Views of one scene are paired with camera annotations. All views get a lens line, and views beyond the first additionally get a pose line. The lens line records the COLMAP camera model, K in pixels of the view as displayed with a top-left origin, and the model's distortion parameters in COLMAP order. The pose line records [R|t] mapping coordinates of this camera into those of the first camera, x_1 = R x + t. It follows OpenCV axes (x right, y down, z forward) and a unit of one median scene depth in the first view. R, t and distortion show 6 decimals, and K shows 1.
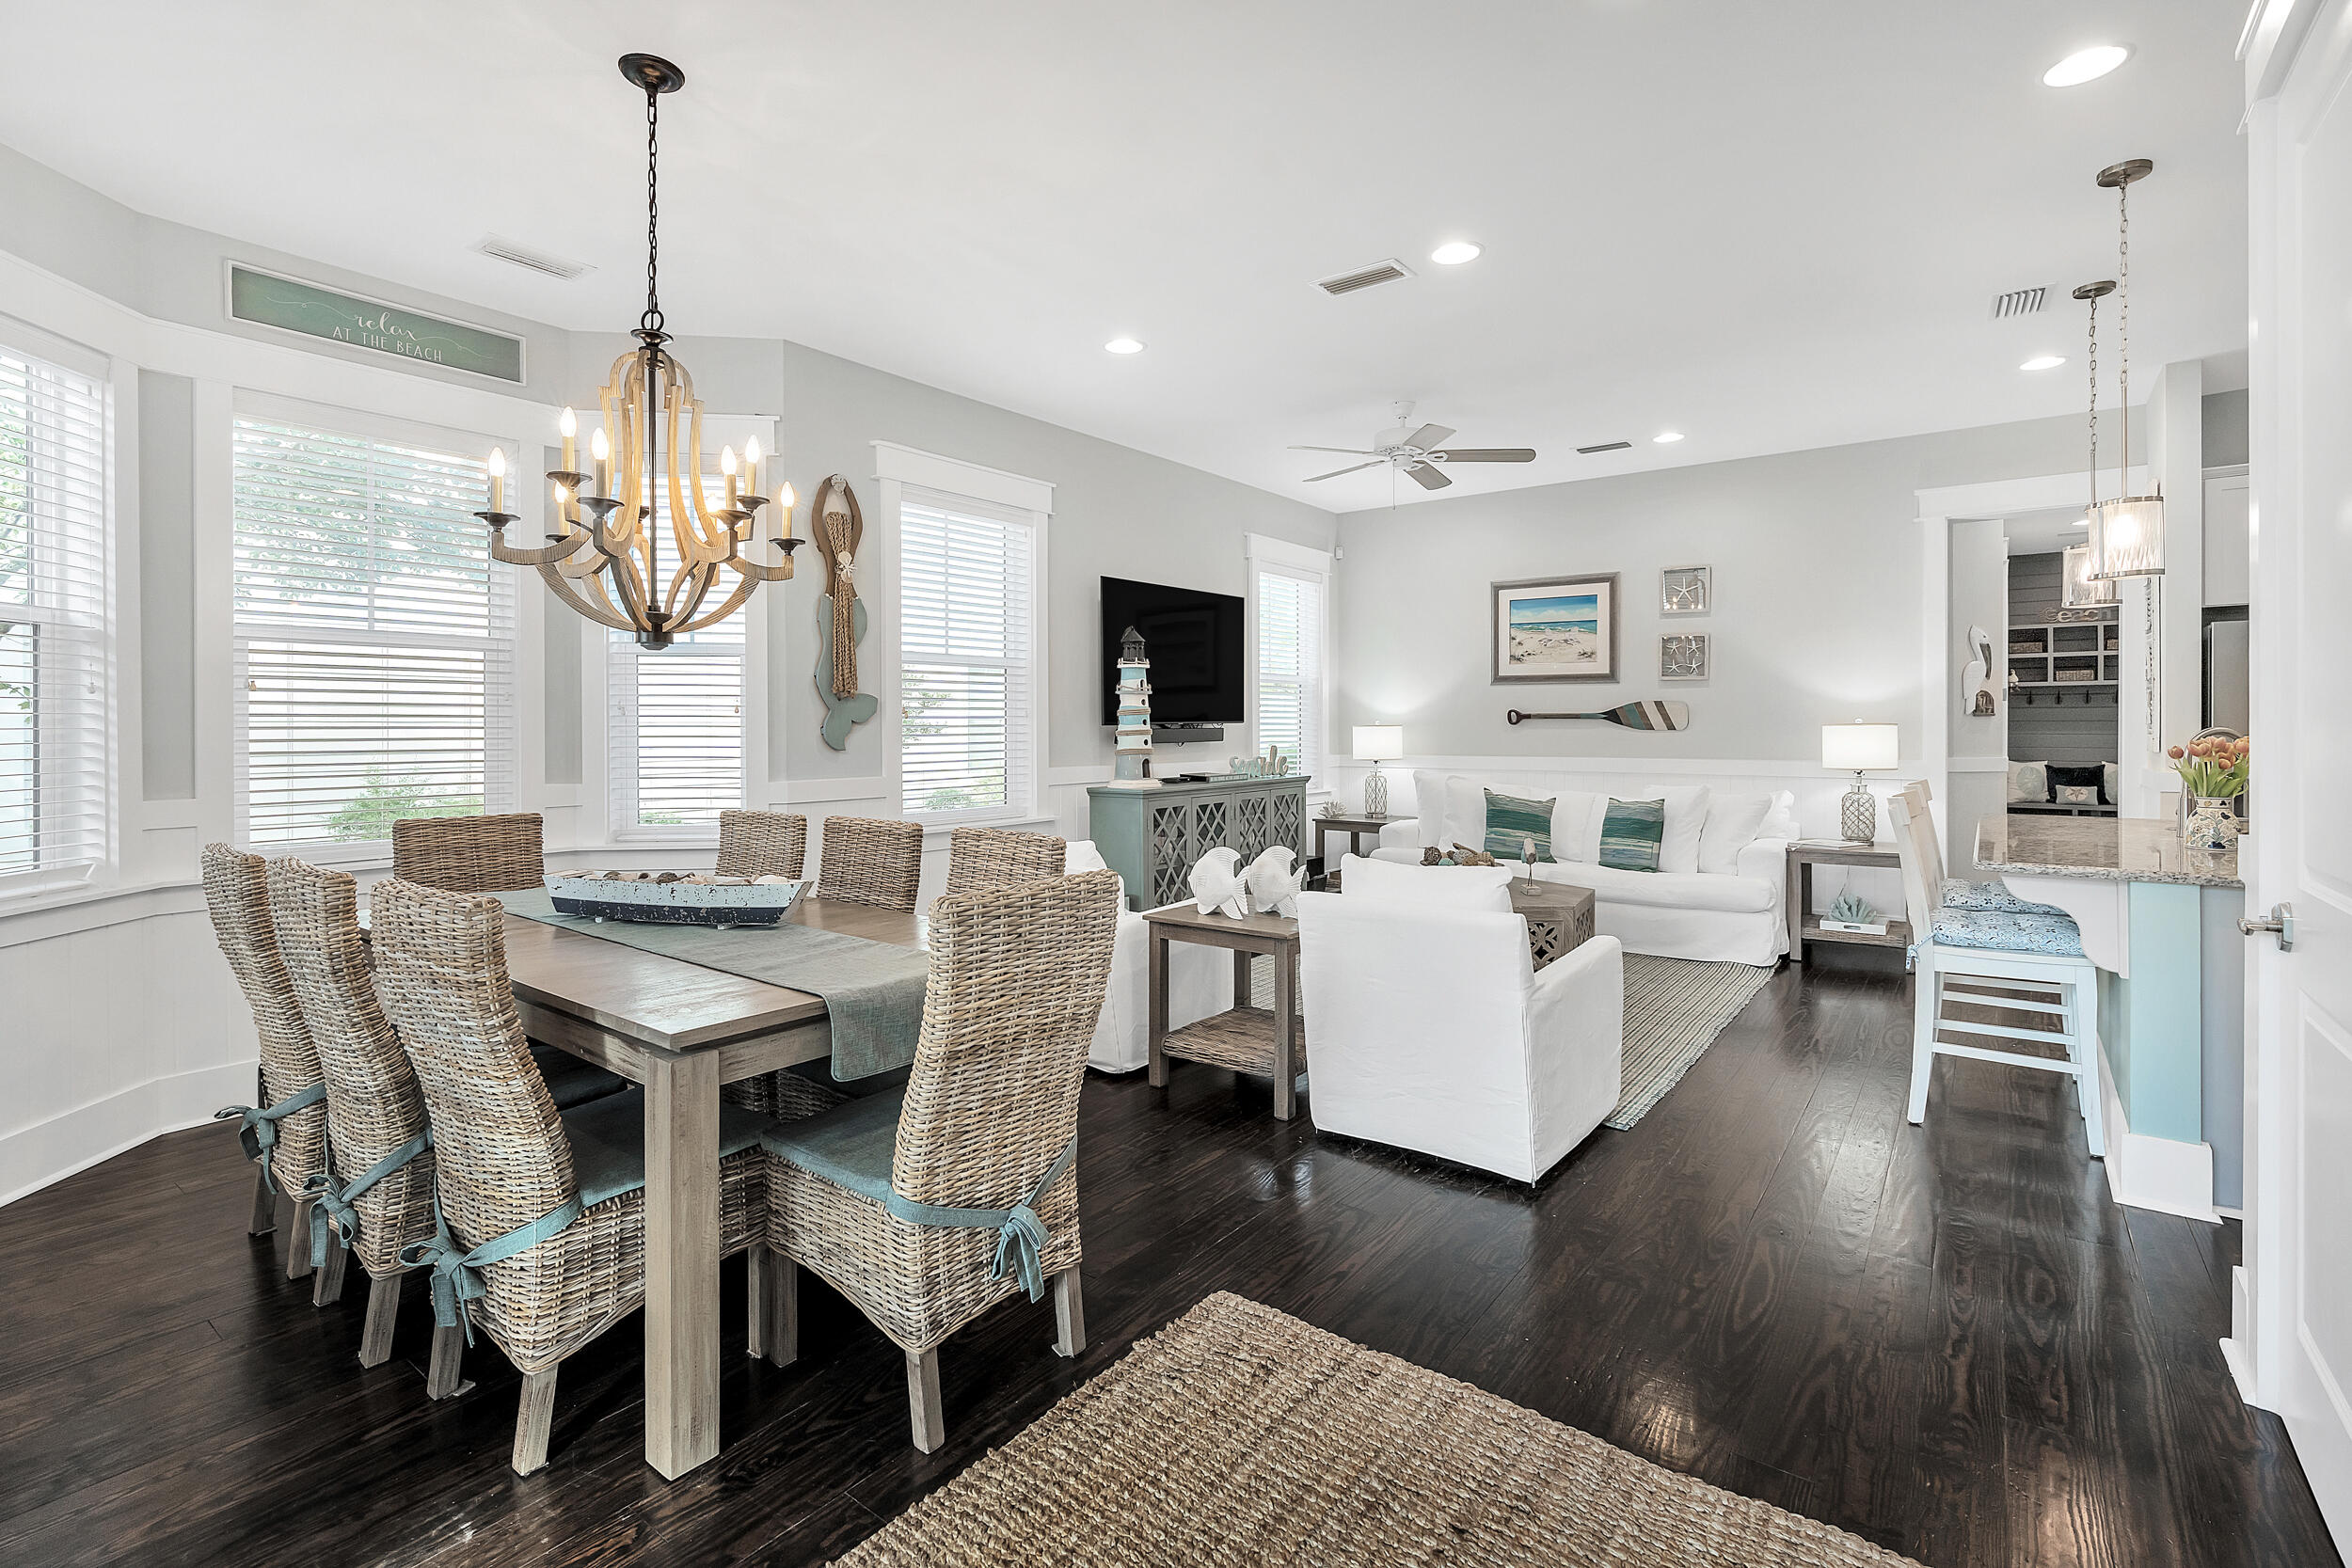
lens RADIAL K [[1071.5, 0, 1185.8], [0, 1071.5, 729.0], [0, 0, 1]] dist [-0.002988, -0.000217]
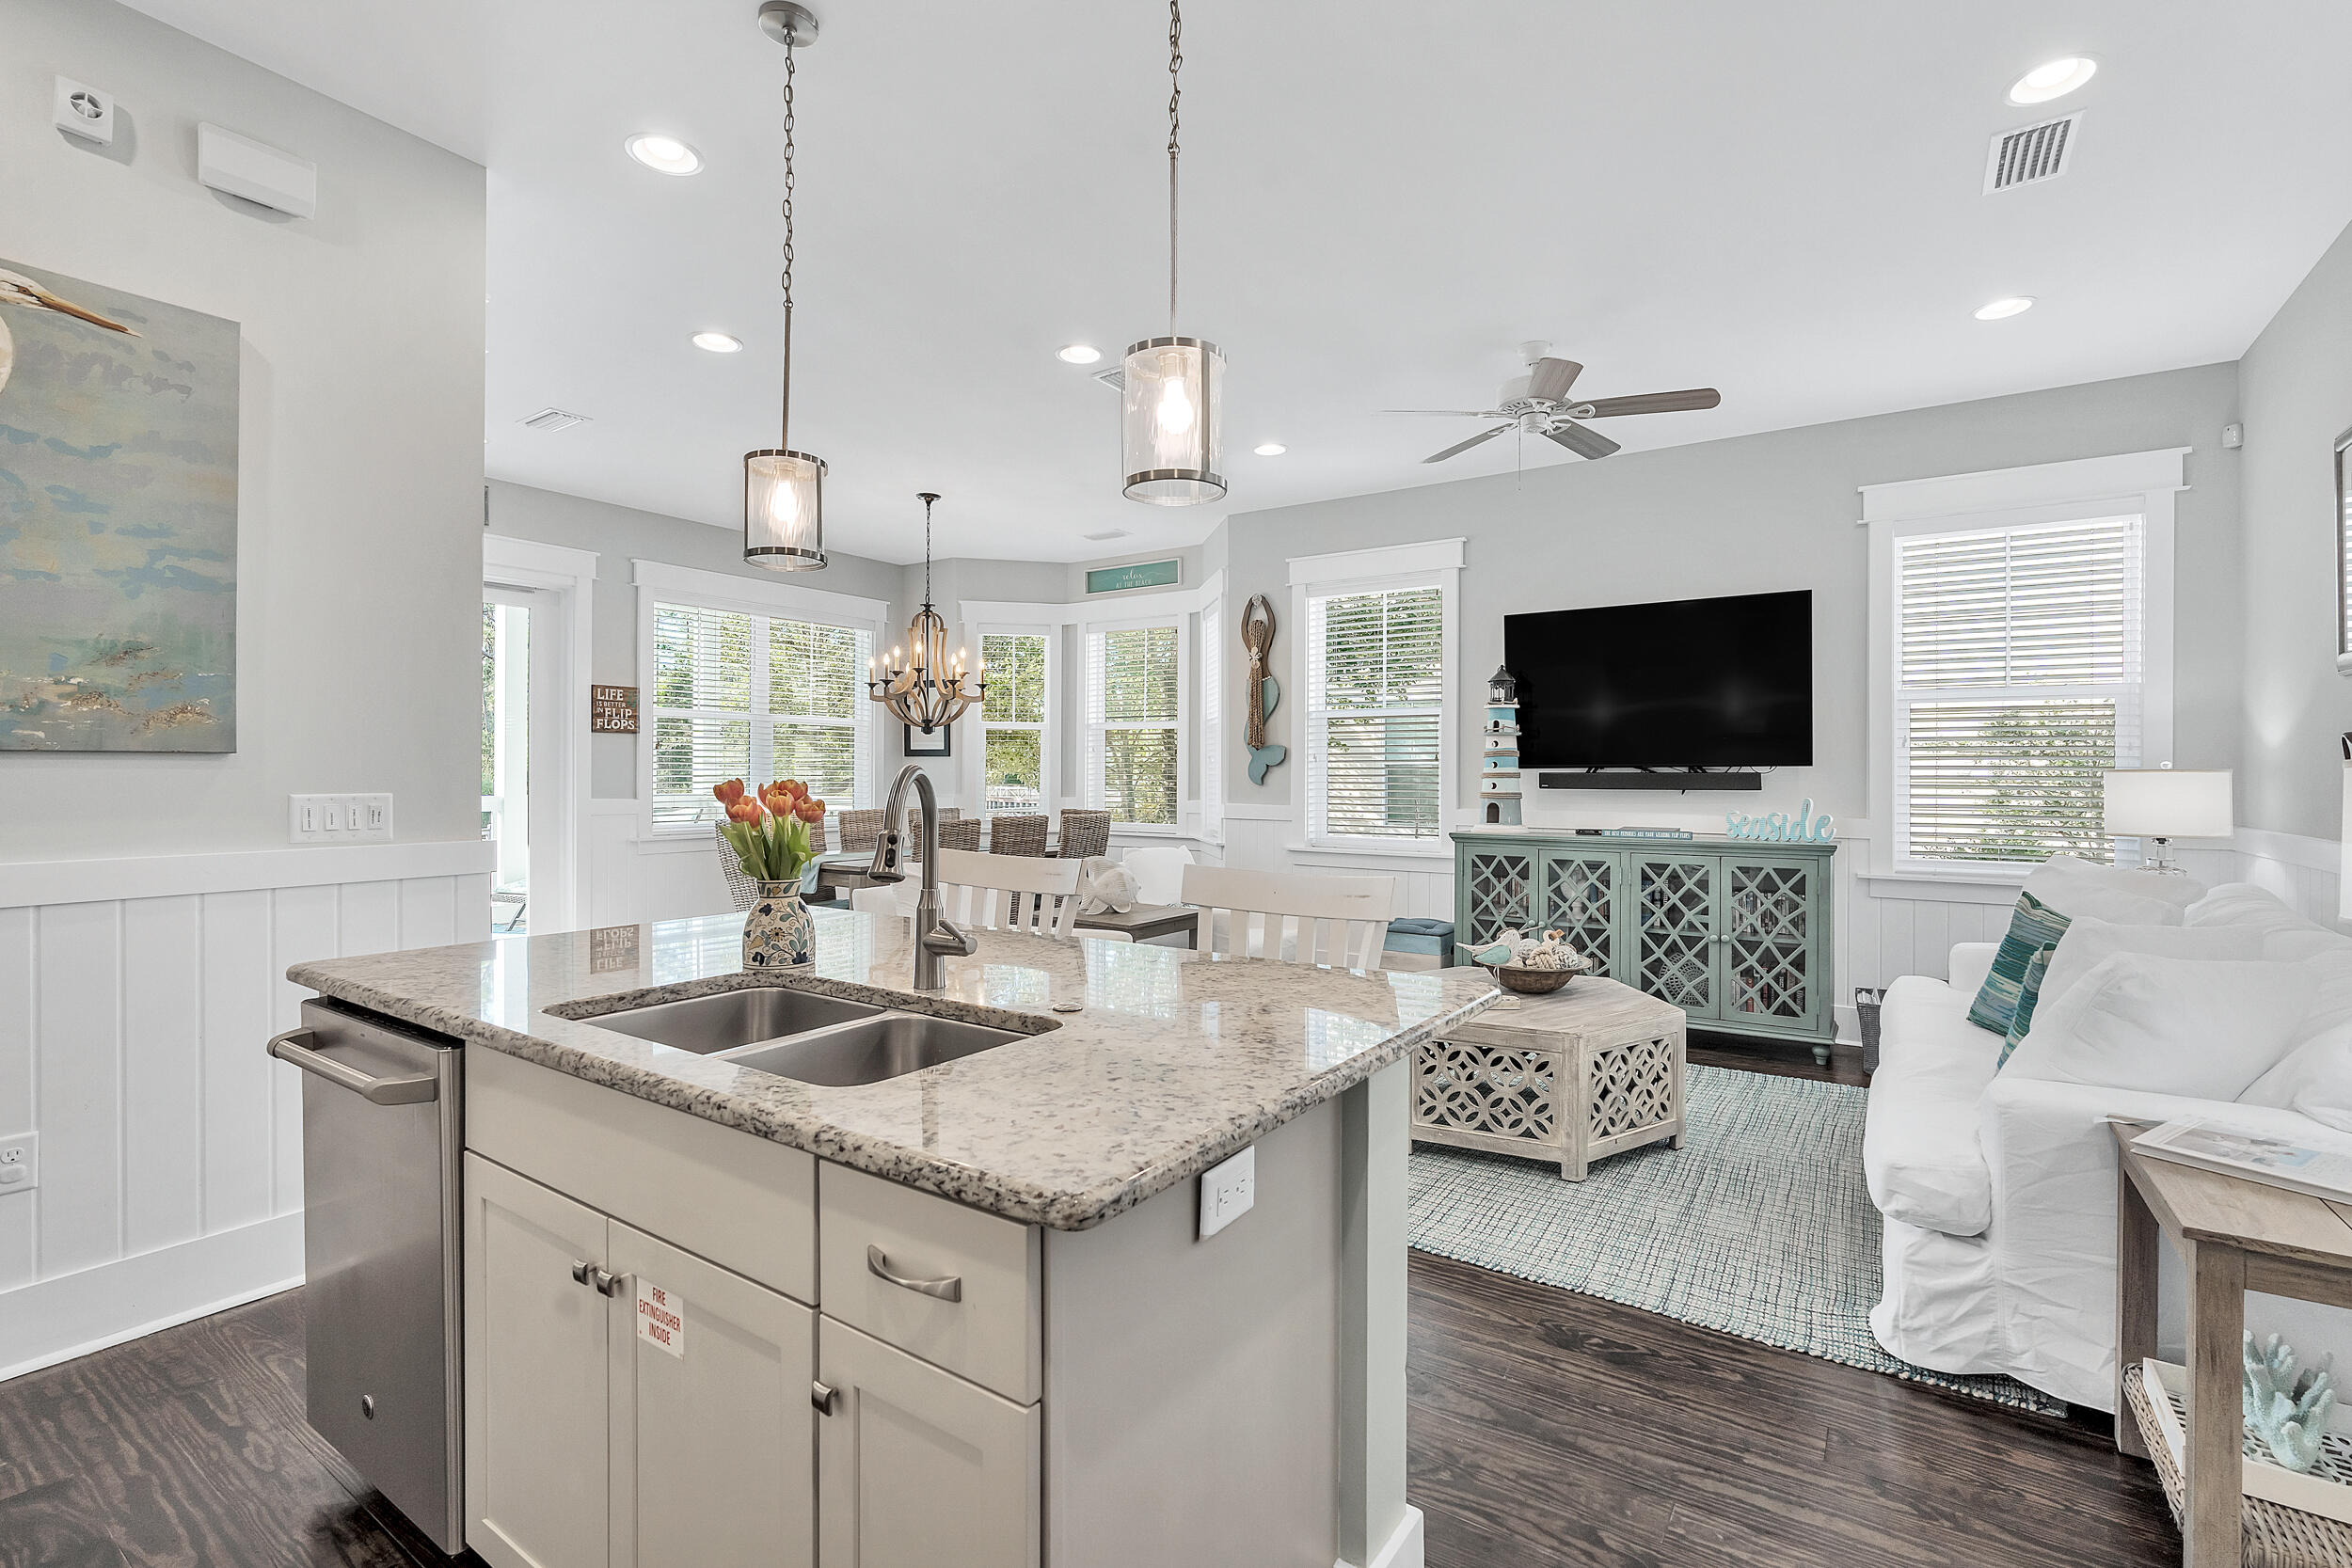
lens RADIAL K [[1062.0, 0, 1186.2], [0, 1062.0, 773.2], [0, 0, 1]] dist [-0.003559, -0.000185]
pose [[0.050858, 0.000551, -0.998706, 0.814895], [-0.010470, 0.999945, 0.000018, 0.003608], [0.998651, 0.010456, 0.050861, 0.617900]]
